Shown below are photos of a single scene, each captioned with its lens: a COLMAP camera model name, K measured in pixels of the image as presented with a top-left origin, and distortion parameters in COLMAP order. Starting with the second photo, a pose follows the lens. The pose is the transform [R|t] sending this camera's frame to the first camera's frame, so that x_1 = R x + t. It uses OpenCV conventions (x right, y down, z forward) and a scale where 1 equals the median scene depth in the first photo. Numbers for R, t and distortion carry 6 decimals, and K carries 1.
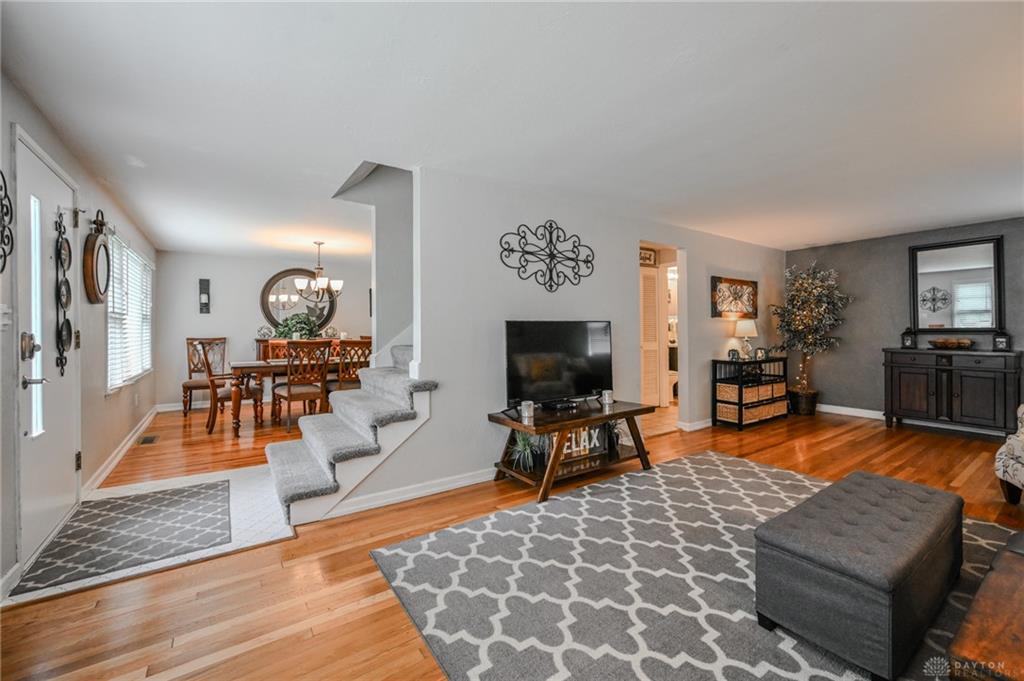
lens RADIAL K [[414.8, 0, 518.4], [0, 414.8, 333.0], [0, 0, 1]] dist [0.001505, -0.001512]
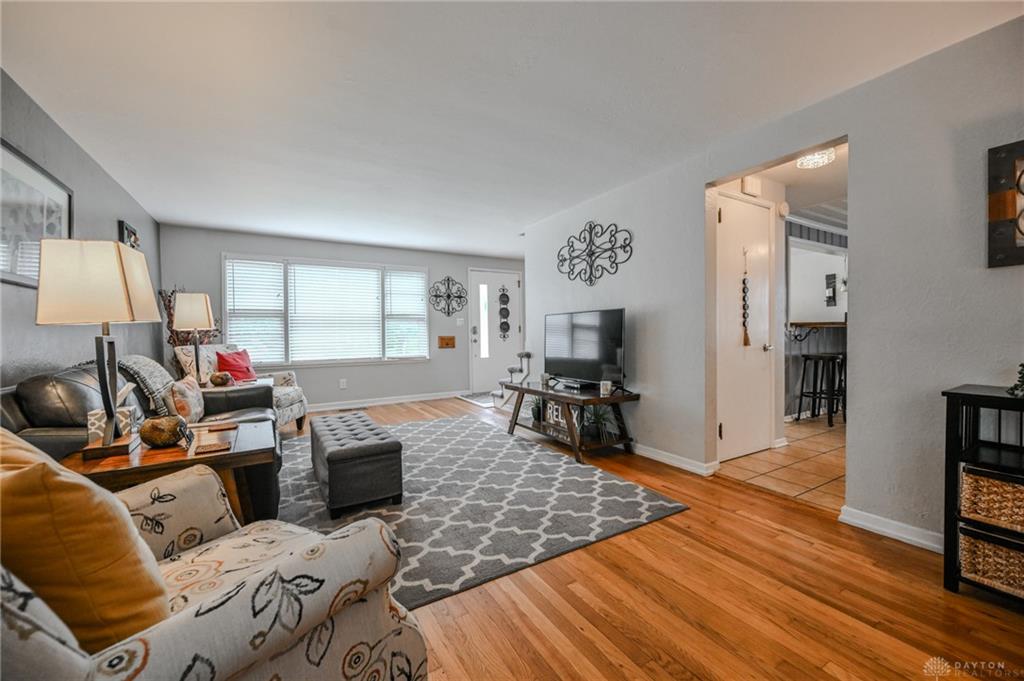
lens RADIAL K [[414.8, 0, 519.3], [0, 414.8, 339.8], [0, 0, 1]] dist [0.001505, -0.001512]
pose [[-0.074669, 0.029433, -0.996774, 1.226082], [0.017613, 0.999447, 0.028193, 0.011639], [0.997053, -0.015451, -0.075146, 0.897347]]
